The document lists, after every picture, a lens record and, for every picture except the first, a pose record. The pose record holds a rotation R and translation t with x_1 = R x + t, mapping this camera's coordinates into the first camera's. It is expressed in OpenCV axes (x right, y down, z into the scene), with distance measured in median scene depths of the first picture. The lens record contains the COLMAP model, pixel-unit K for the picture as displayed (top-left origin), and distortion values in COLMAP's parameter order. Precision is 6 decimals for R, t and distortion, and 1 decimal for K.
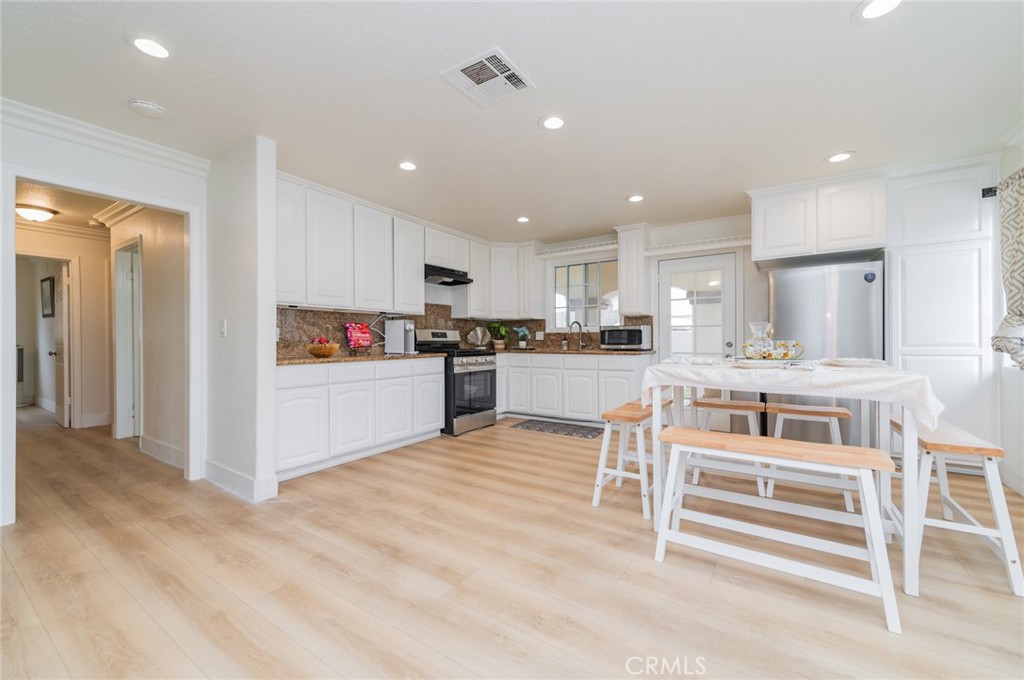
lens RADIAL K [[409.5, 0, 516.6], [0, 409.5, 337.9], [0, 0, 1]] dist [0.008876, -0.000112]
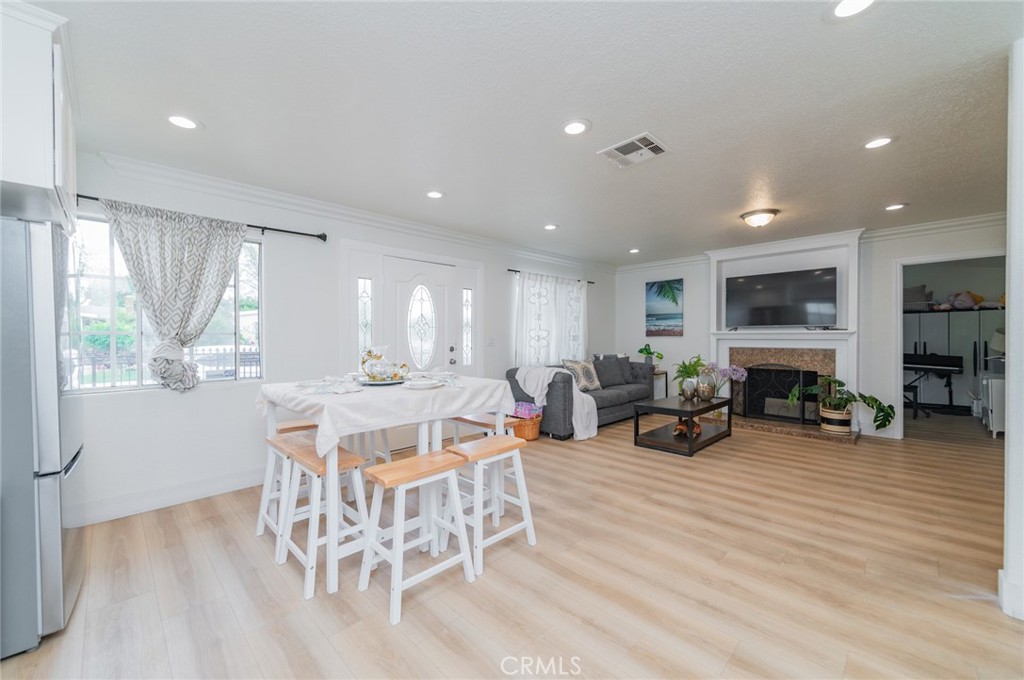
lens RADIAL K [[409.5, 0, 516.6], [0, 409.5, 337.9], [0, 0, 1]] dist [0.008876, -0.000112]
pose [[-0.981854, 0.006031, 0.189541, 0.026282], [0.005976, 0.999982, -0.000863, -0.030790], [-0.189543, 0.000285, -0.981872, 1.043126]]
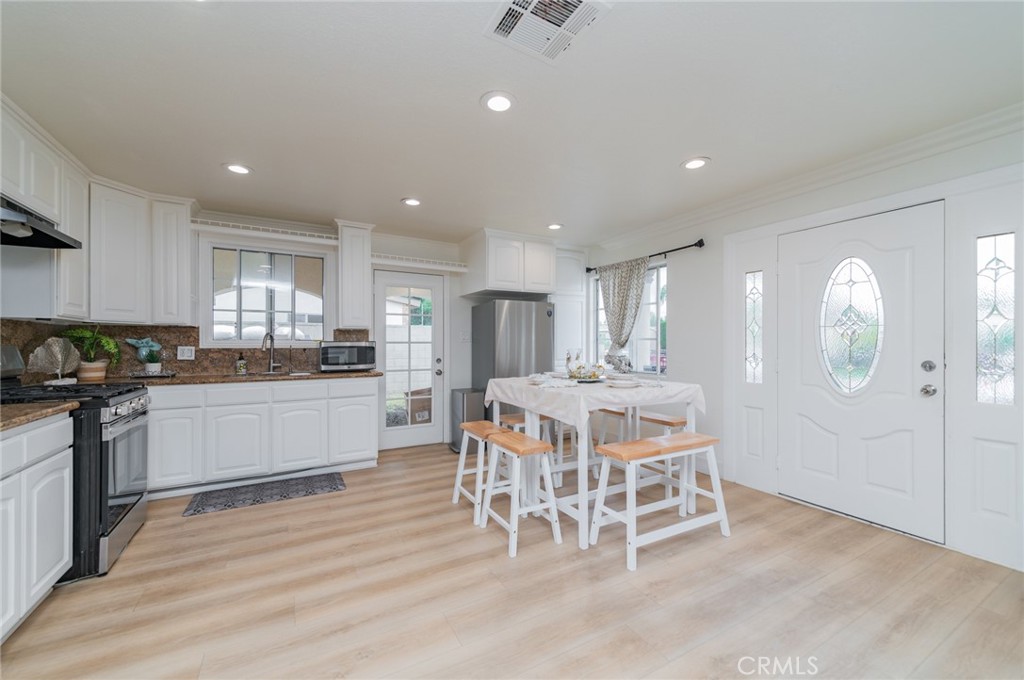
lens RADIAL K [[409.5, 0, 516.6], [0, 409.5, 337.9], [0, 0, 1]] dist [0.008876, -0.000112]
pose [[0.448435, 0.016994, 0.893654, -0.332714], [-0.007354, 0.999856, -0.015324, -0.026889], [-0.893785, 0.000300, 0.448495, 0.327084]]
